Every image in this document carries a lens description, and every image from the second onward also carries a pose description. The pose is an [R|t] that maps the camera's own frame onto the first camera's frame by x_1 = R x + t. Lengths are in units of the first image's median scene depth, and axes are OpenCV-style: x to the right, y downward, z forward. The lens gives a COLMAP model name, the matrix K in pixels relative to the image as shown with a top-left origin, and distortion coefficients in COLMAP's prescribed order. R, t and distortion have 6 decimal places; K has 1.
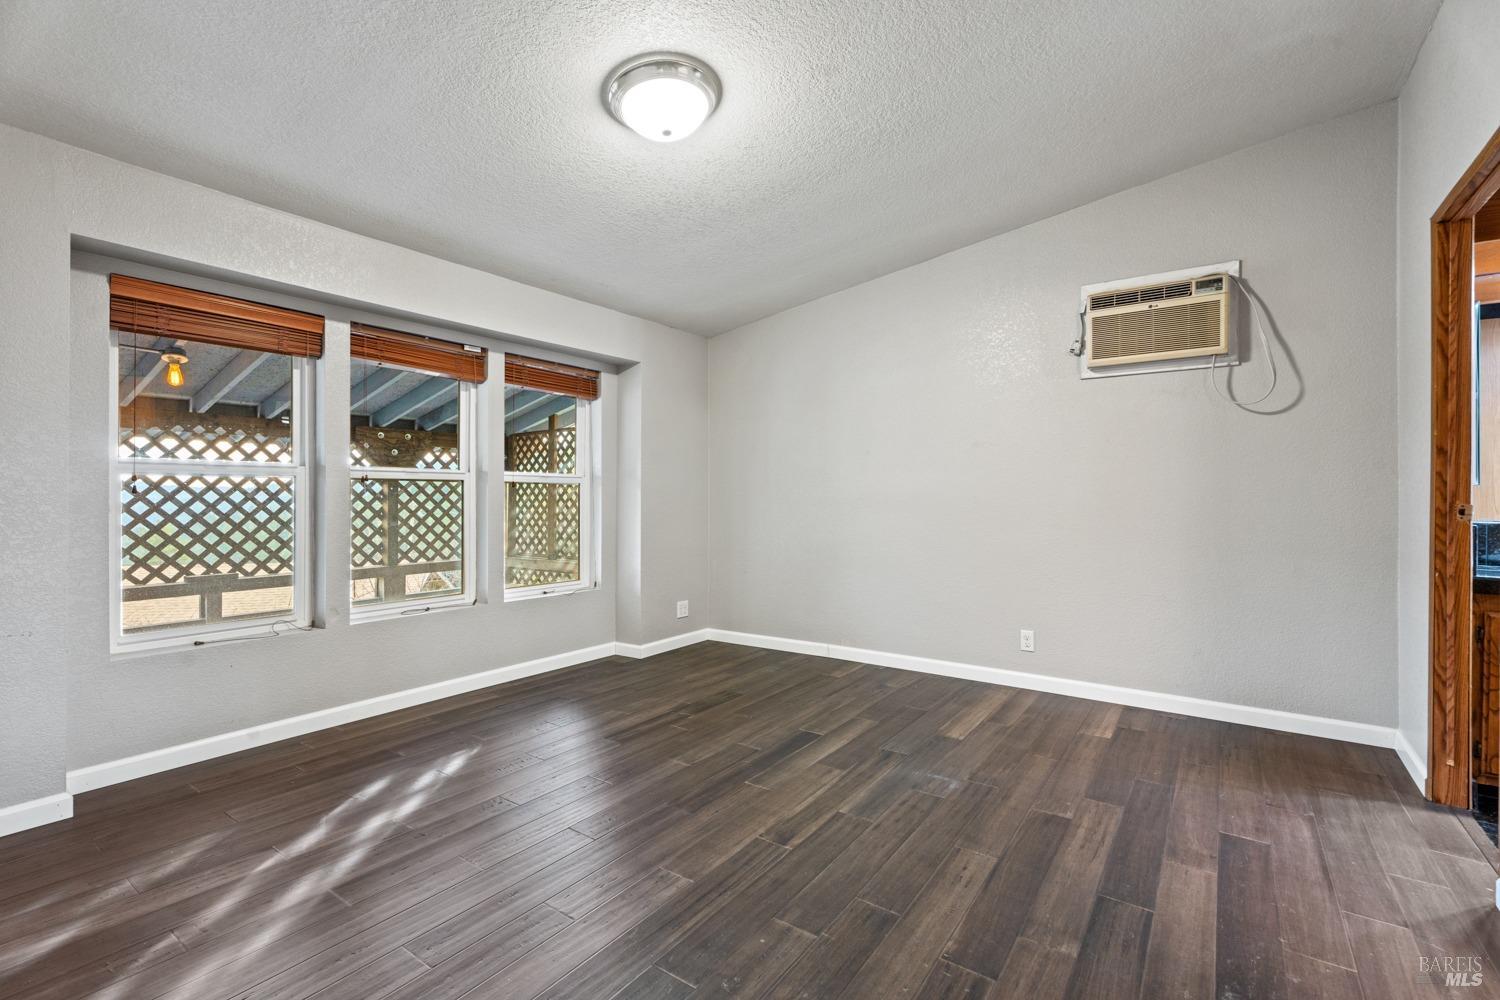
lens RADIAL K [[668.2, 0, 751.6], [0, 668.2, 480.6], [0, 0, 1]] dist [0.003082, 0.000609]
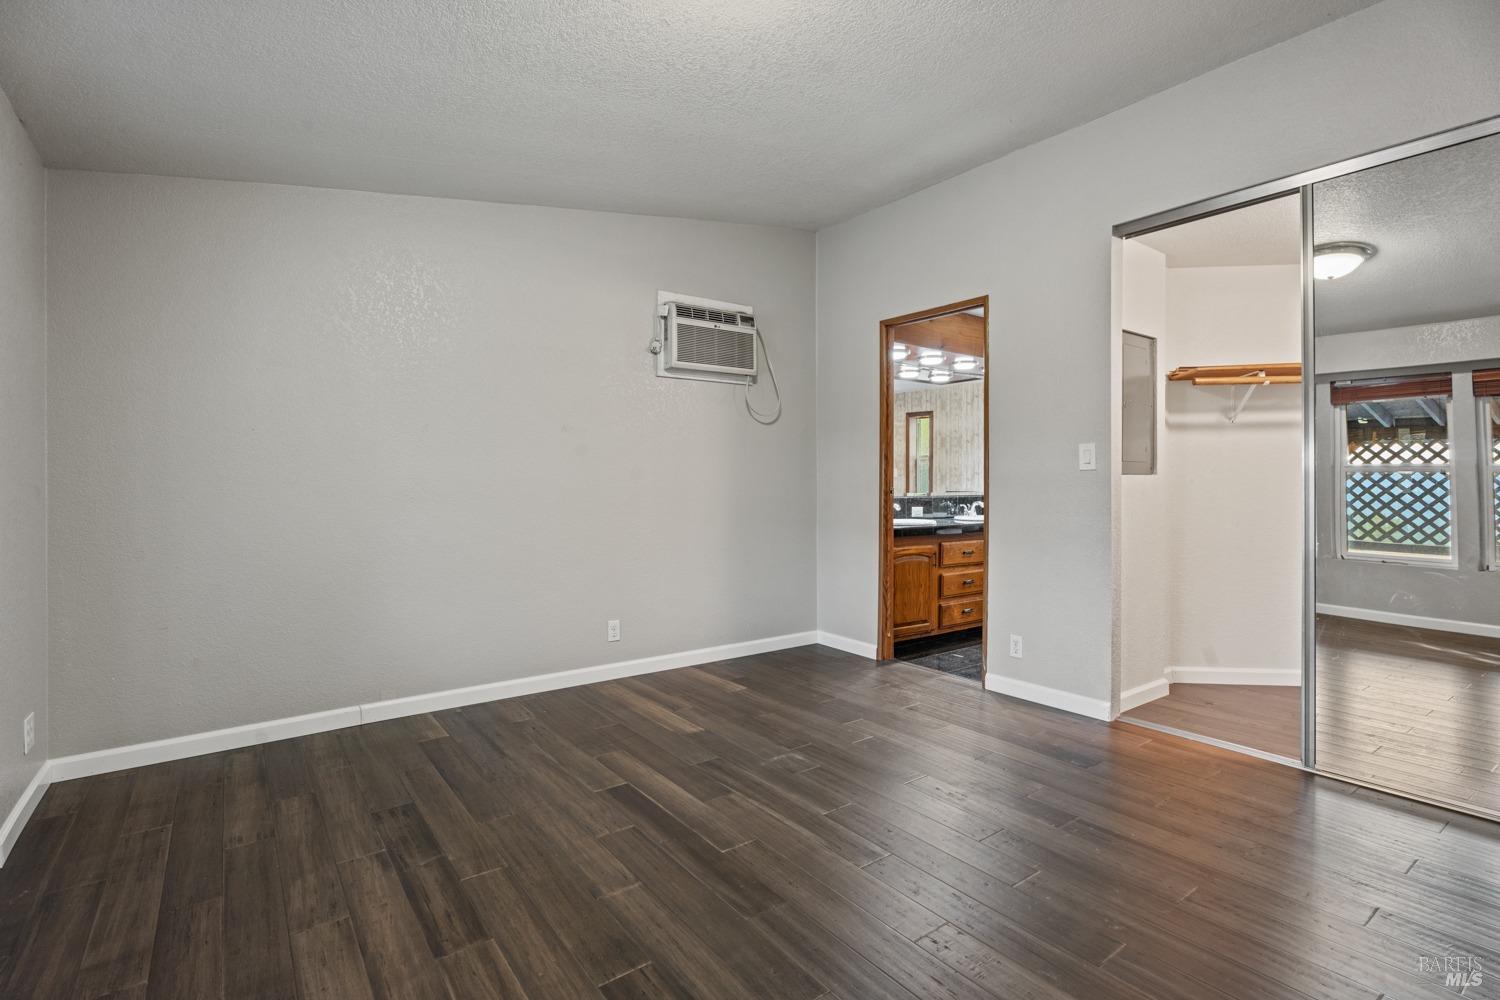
lens RADIAL K [[710.8, 0, 747.6], [0, 710.8, 475.5], [0, 0, 1]] dist [-0.002177, -0.000407]
pose [[0.321572, 0.008908, 0.946843, -0.630526], [-0.015773, 0.999867, -0.004050, 0.012446], [-0.946754, -0.013632, 0.321670, 0.570249]]
